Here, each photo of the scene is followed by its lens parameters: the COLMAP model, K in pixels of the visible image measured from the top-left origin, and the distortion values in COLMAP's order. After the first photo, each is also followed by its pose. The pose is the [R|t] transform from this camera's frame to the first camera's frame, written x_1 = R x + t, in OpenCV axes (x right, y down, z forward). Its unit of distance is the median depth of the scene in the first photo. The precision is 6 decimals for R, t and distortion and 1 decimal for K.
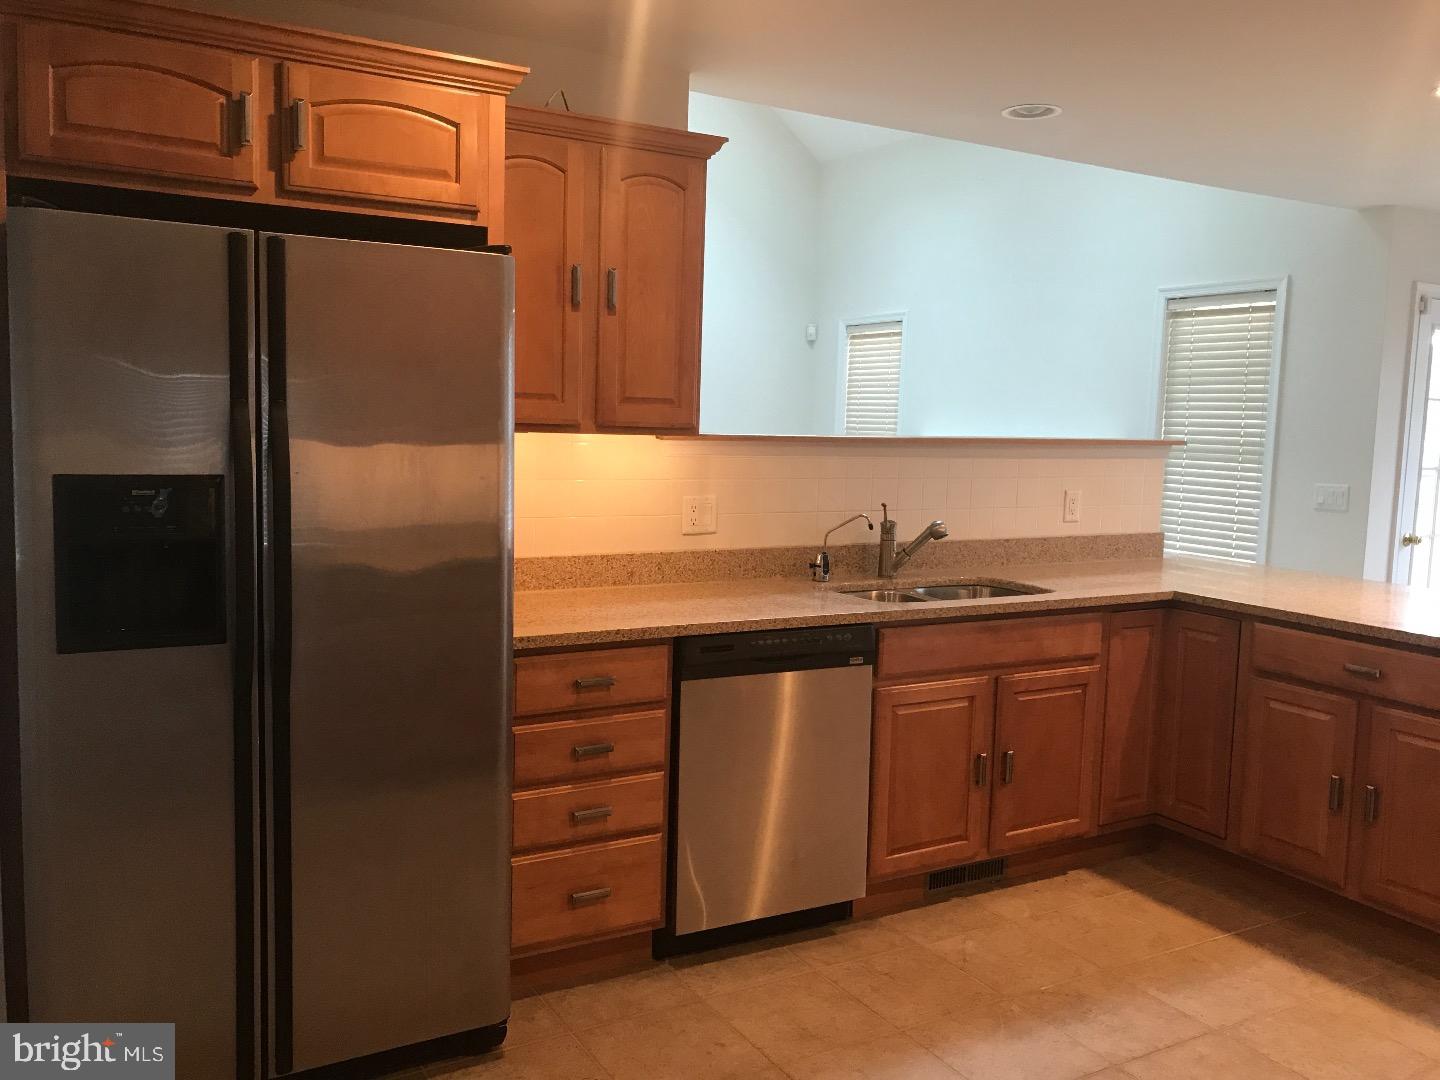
lens RADIAL K [[1171.8, 0, 717.2], [0, 1171.8, 534.7], [0, 0, 1]] dist [0.004667, 0.002991]
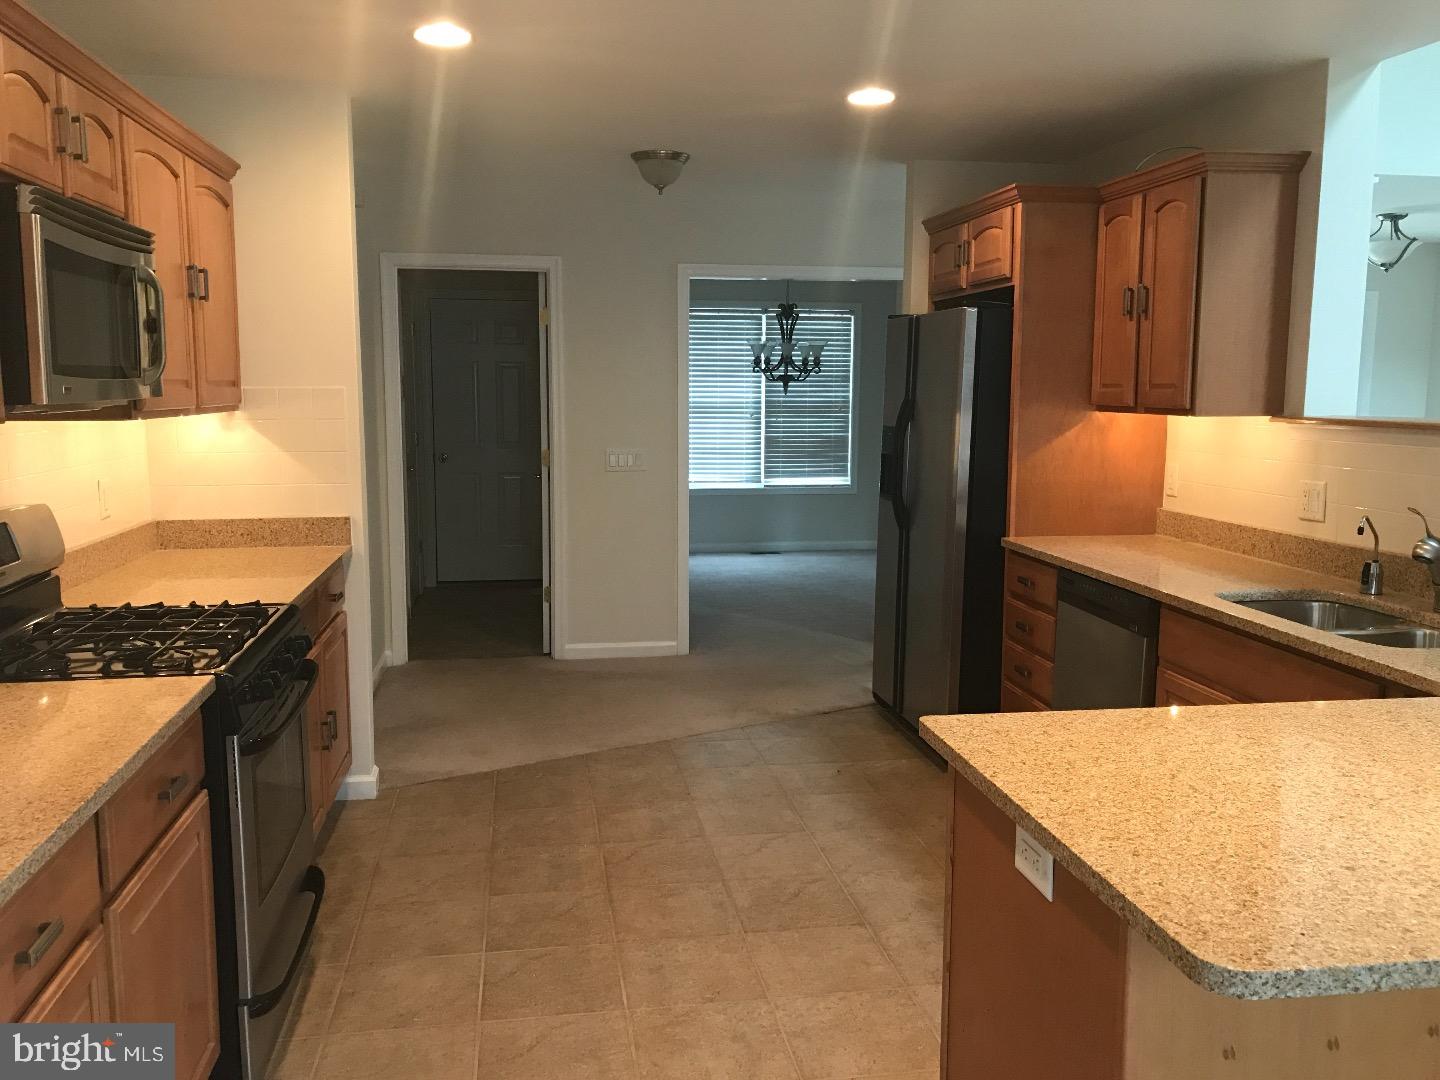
lens RADIAL K [[1171.8, 0, 718.2], [0, 1171.8, 541.3], [0, 0, 1]] dist [0.004667, 0.002991]
pose [[-0.348268, 0.096891, -0.932374, 1.121647], [-0.108810, 0.983742, 0.142873, -0.072960], [0.931058, 0.151210, -0.332063, 0.903820]]
